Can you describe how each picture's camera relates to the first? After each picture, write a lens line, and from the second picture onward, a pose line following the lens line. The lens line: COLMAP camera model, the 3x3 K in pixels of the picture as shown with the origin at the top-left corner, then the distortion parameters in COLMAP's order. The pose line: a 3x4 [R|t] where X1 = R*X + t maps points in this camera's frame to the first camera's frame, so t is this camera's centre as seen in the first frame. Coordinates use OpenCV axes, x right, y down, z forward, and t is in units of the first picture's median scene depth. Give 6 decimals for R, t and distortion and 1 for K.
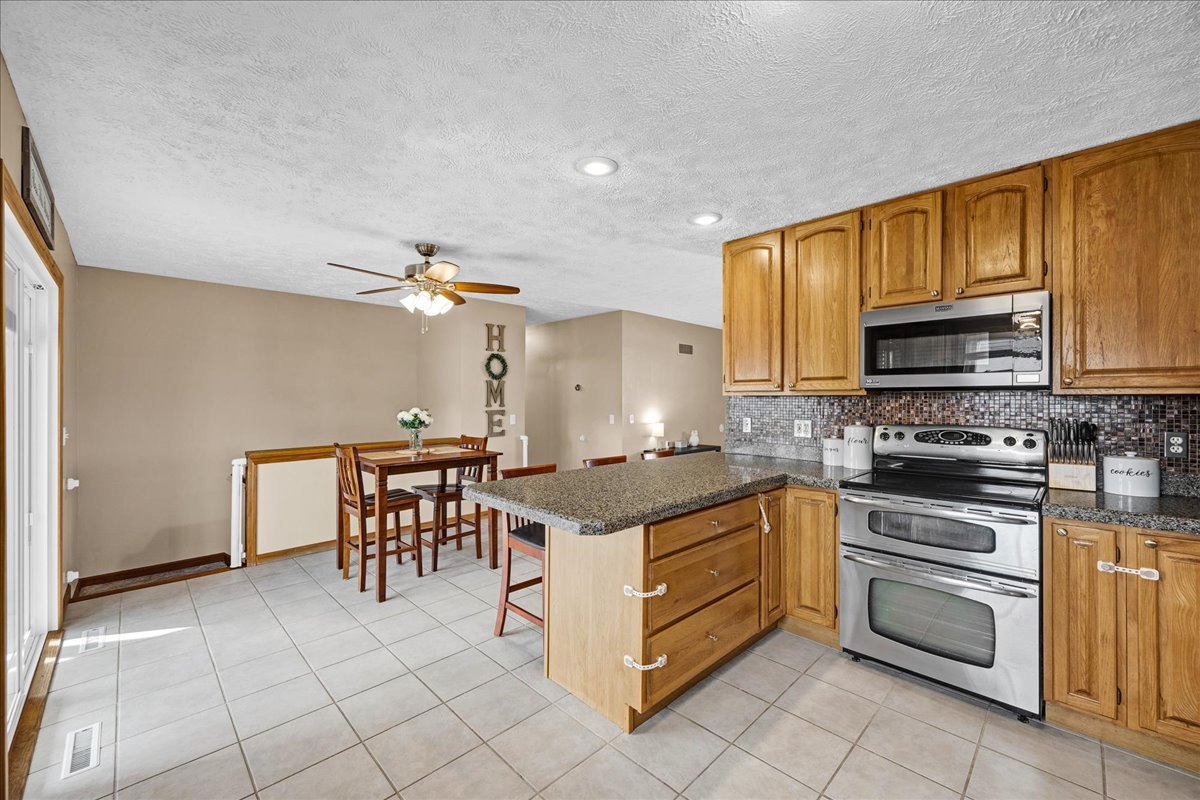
lens RADIAL K [[477.6, 0, 604.5], [0, 477.6, 398.9], [0, 0, 1]] dist [-0.001889, 0.000305]
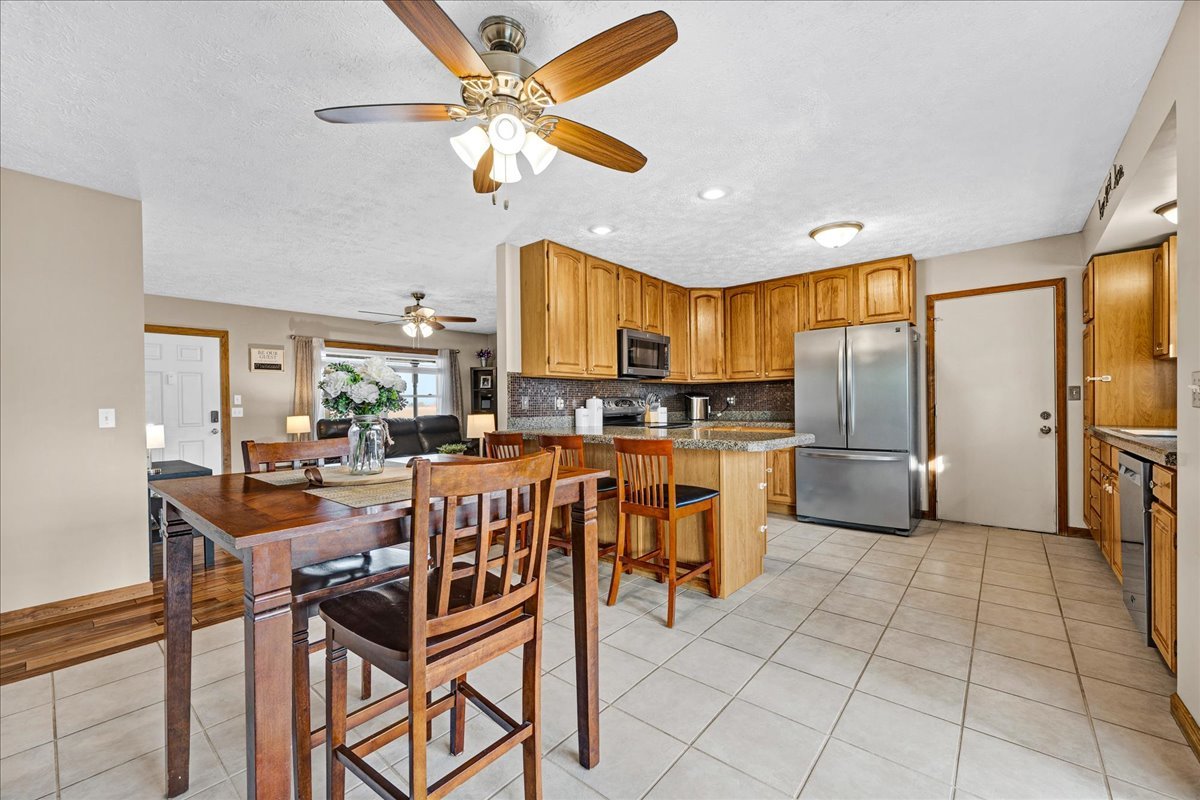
lens RADIAL K [[477.6, 0, 605.6], [0, 477.6, 404.8], [0, 0, 1]] dist [-0.001889, 0.000305]
pose [[-0.087394, -0.002758, 0.996170, -0.790388], [0.014342, 0.999889, 0.004027, 0.054523], [-0.996071, 0.014639, -0.087344, 0.858046]]
